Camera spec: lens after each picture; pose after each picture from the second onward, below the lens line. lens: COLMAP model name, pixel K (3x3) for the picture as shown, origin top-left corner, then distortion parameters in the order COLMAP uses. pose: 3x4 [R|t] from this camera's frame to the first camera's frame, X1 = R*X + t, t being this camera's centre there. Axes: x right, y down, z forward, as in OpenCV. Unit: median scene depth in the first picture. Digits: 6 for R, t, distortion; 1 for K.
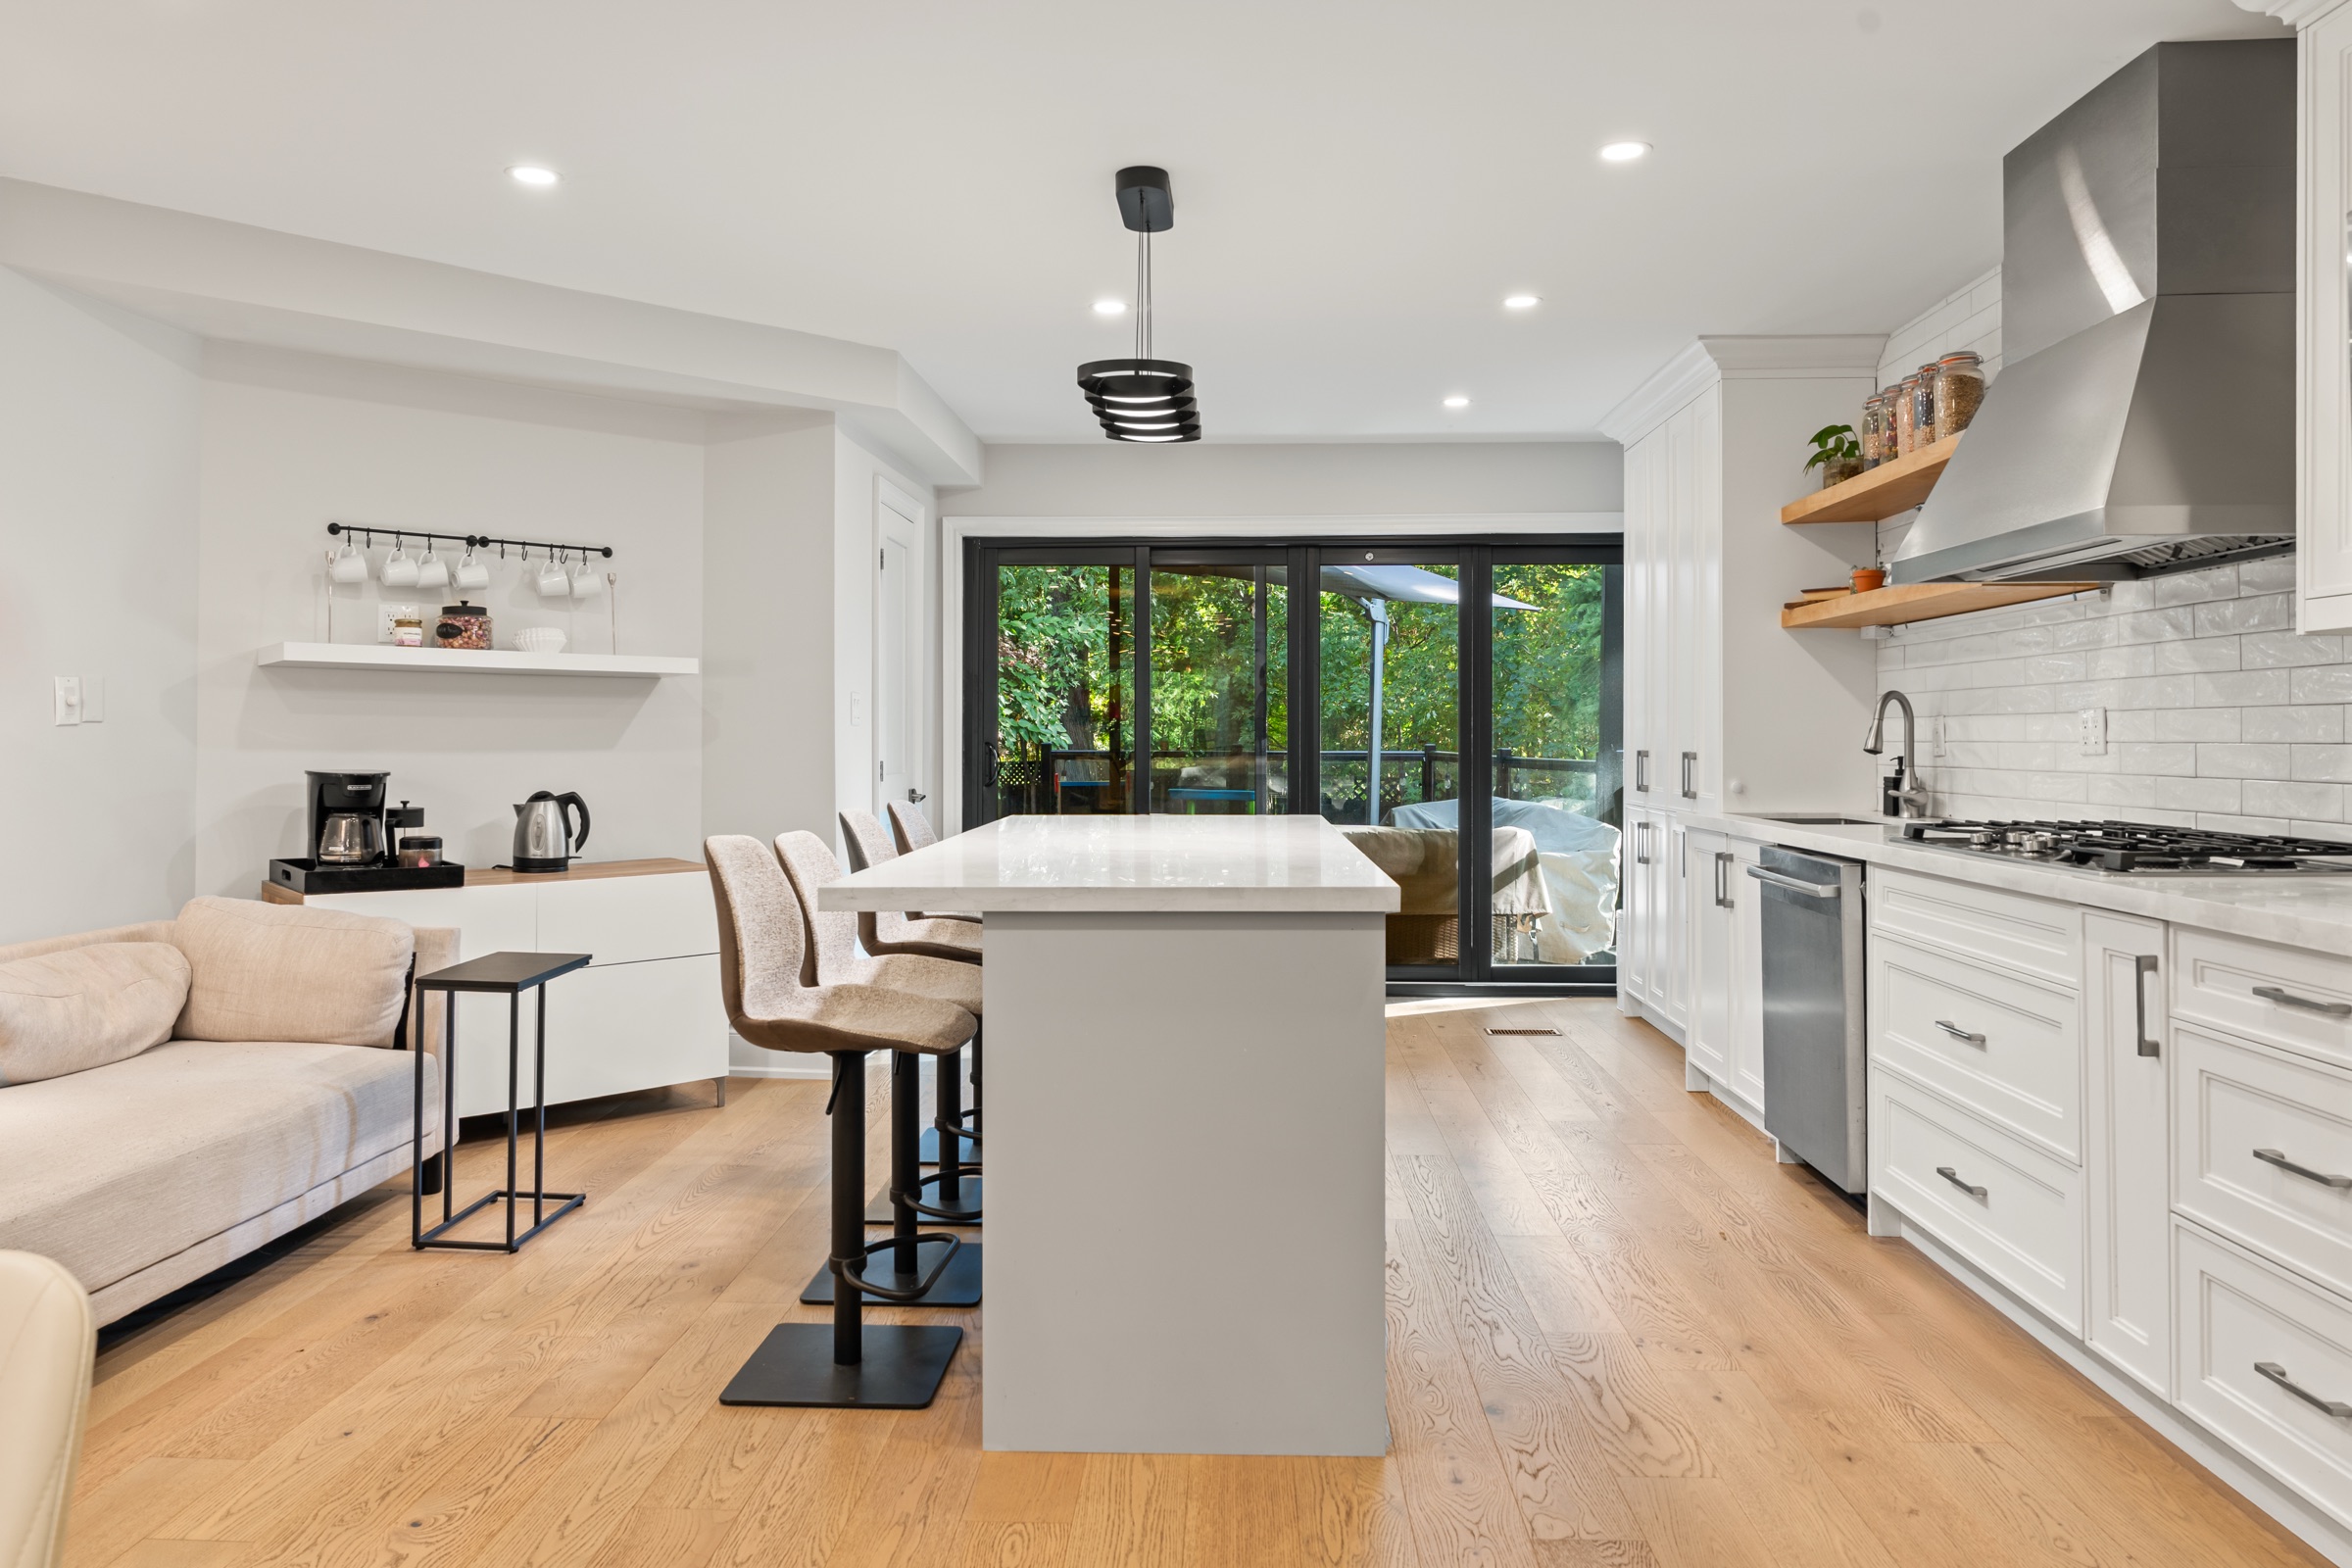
lens RADIAL K [[1579.0, 0, 1177.2], [0, 1579.0, 759.3], [0, 0, 1]] dist [-0.020636, 0.009634]
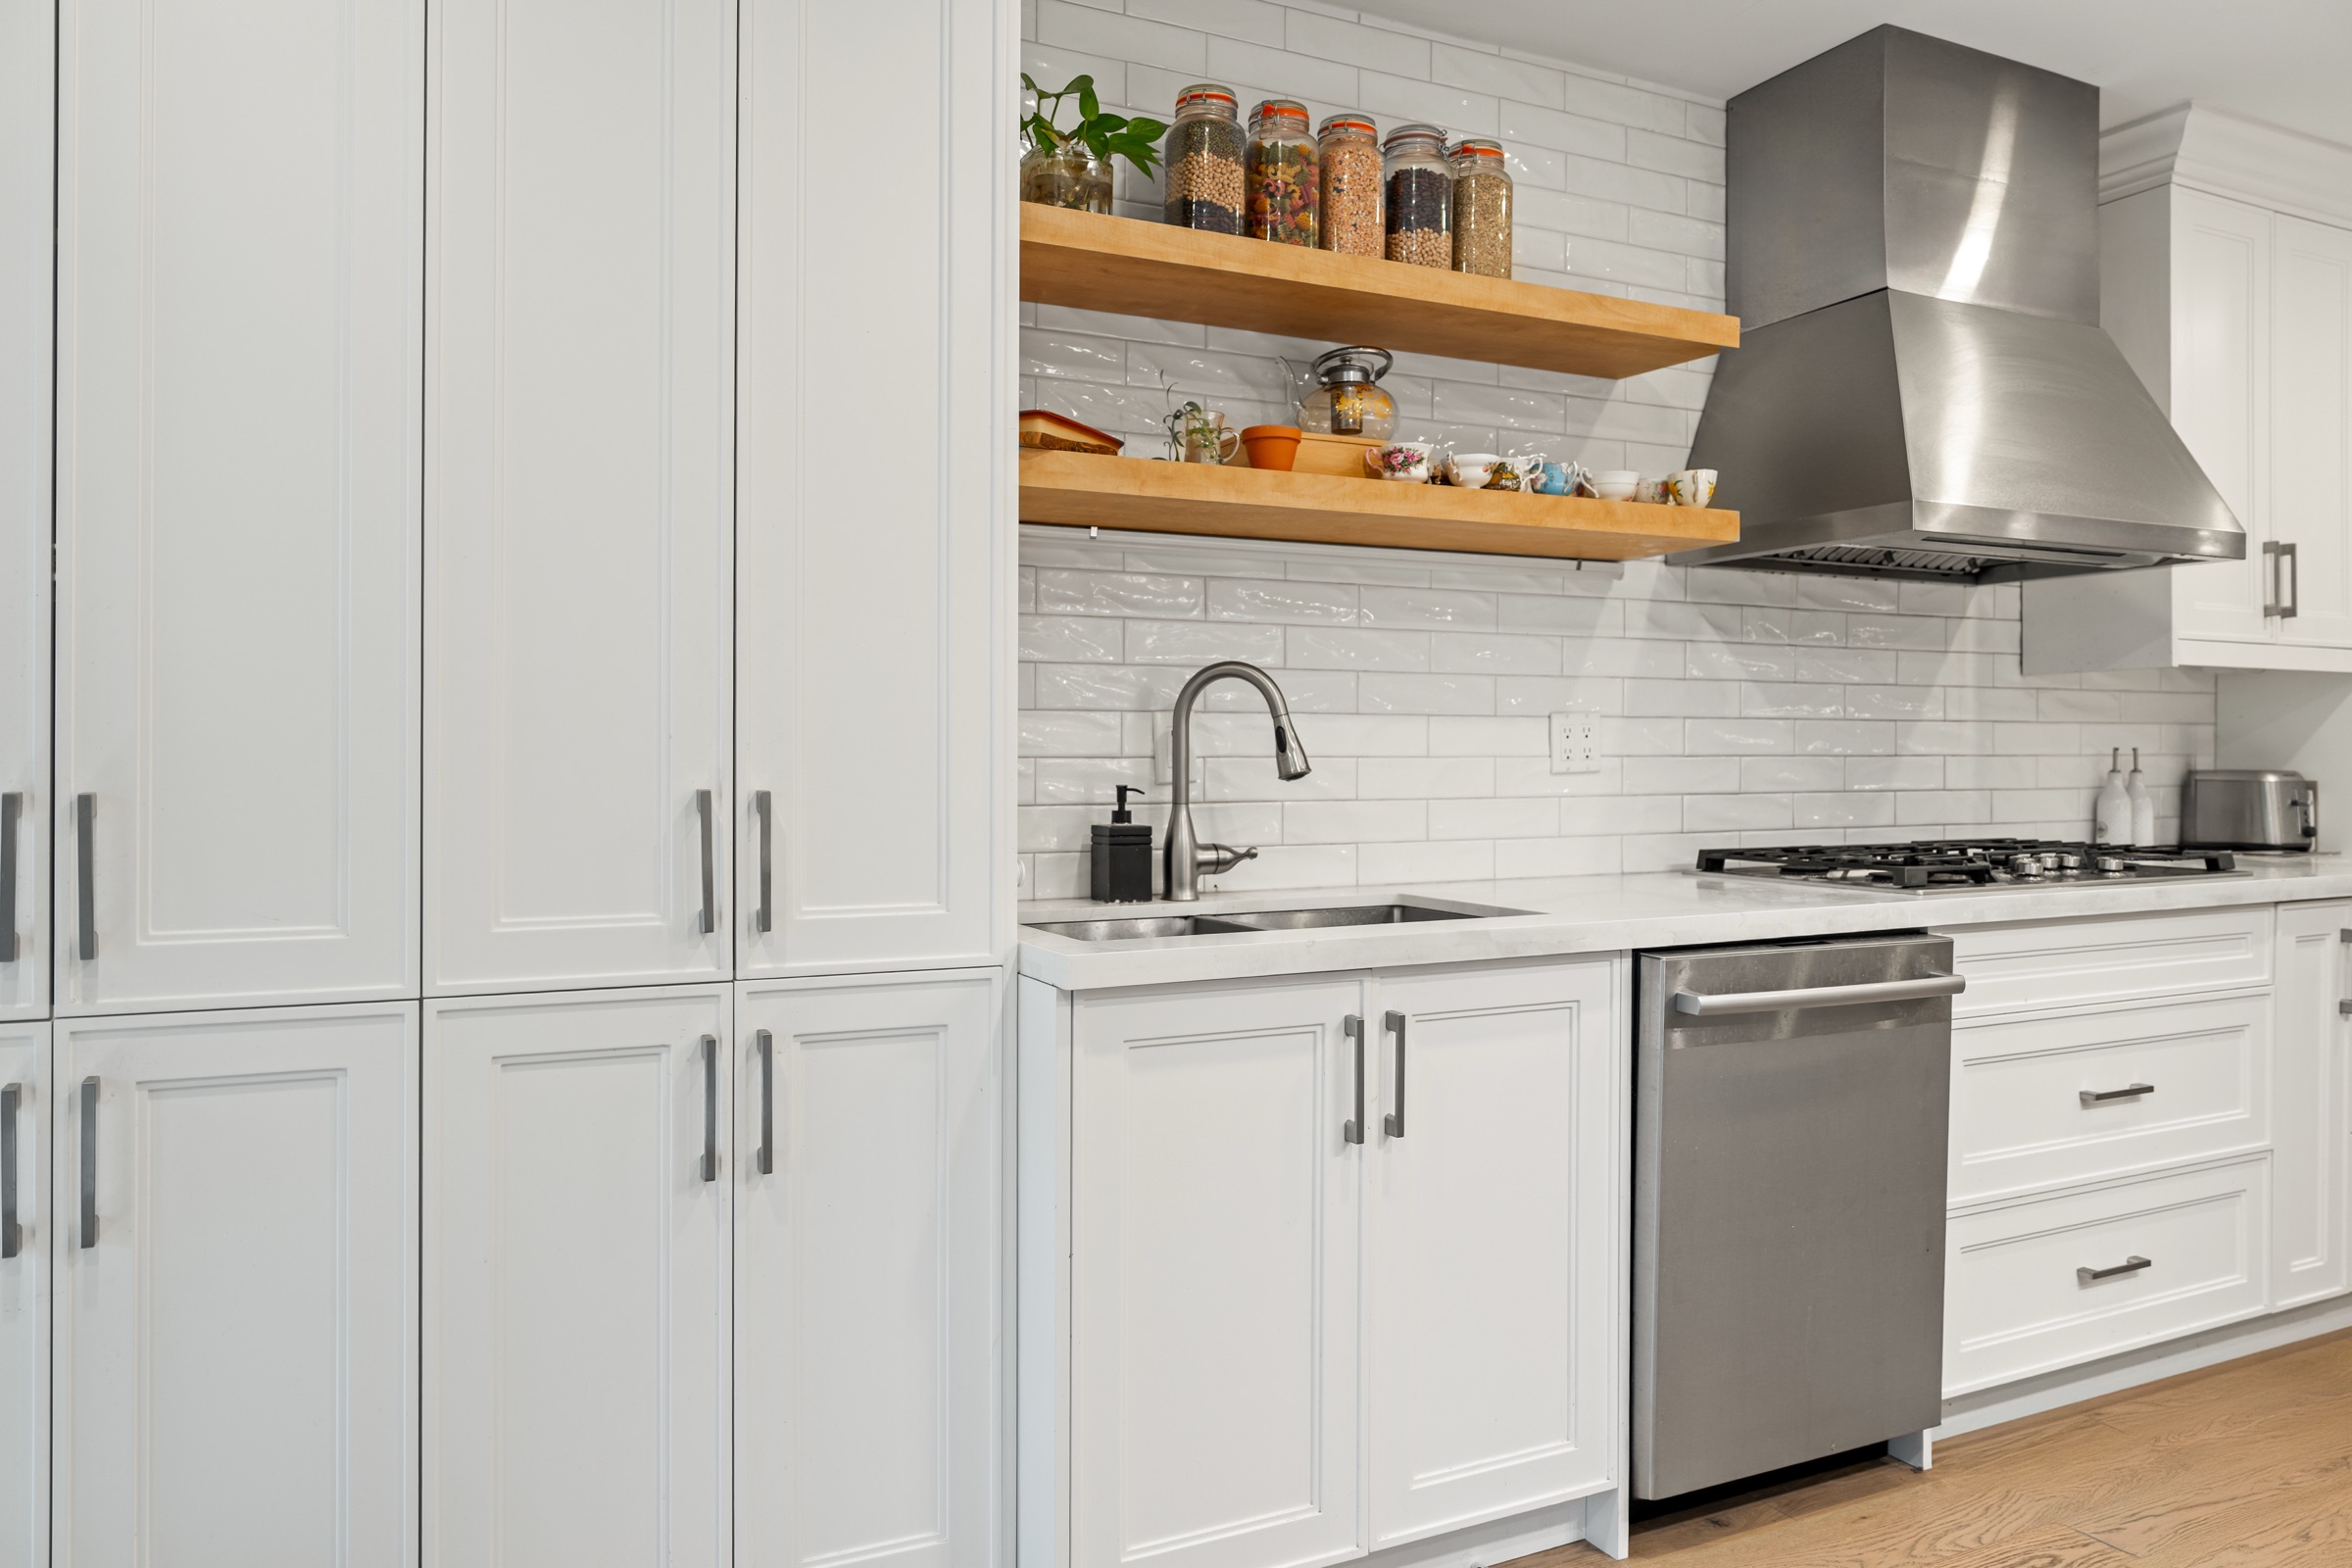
lens RADIAL K [[1579.0, 0, 1180.0], [0, 1579.0, 770.4], [0, 0, 1]] dist [-0.020636, 0.009634]
pose [[-0.474689, 0.001855, 0.880152, -0.007285], [0.016251, 0.999846, 0.006657, -0.014950], [-0.880004, 0.017463, -0.474646, 1.889936]]
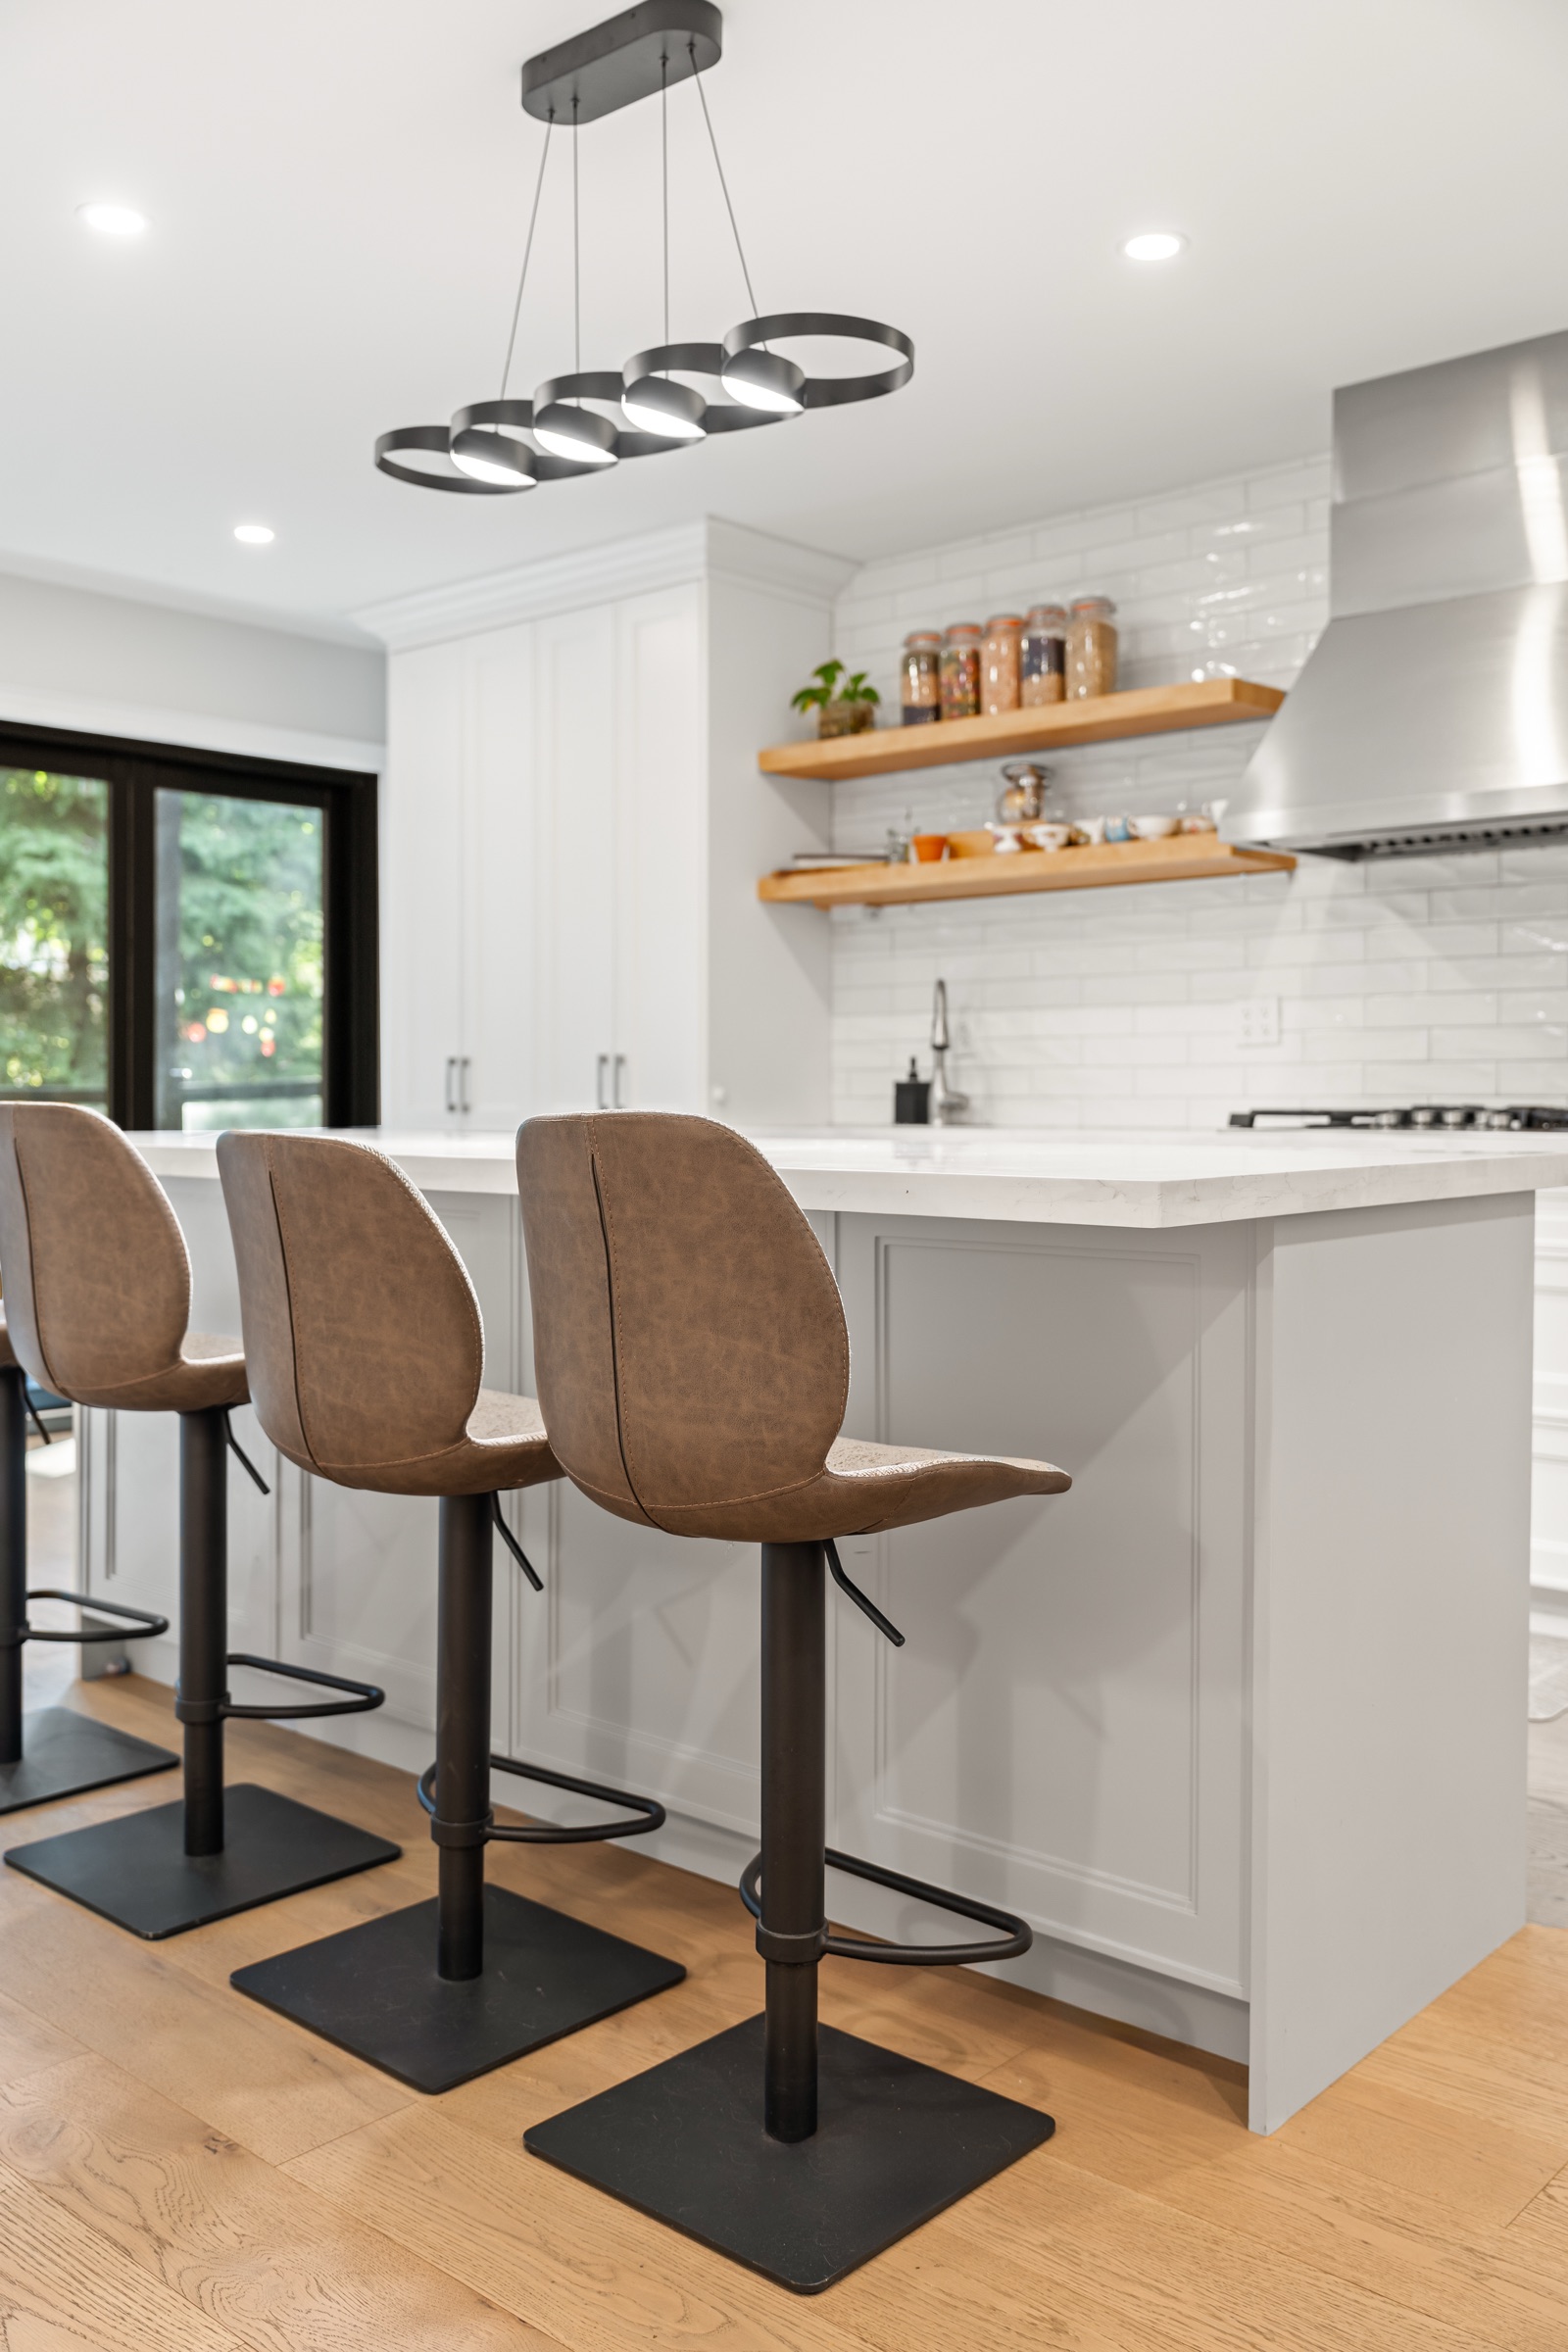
lens RADIAL K [[1974.5, 0, 784.6], [0, 1974.5, 1169.4], [0, 0, 1]] dist [-0.001890, -0.002772]
pose [[0.639062, -0.023729, 0.768789, -0.651208], [0.008063, 0.999676, 0.024153, 0.051078], [-0.769113, -0.009237, 0.639046, 0.554188]]
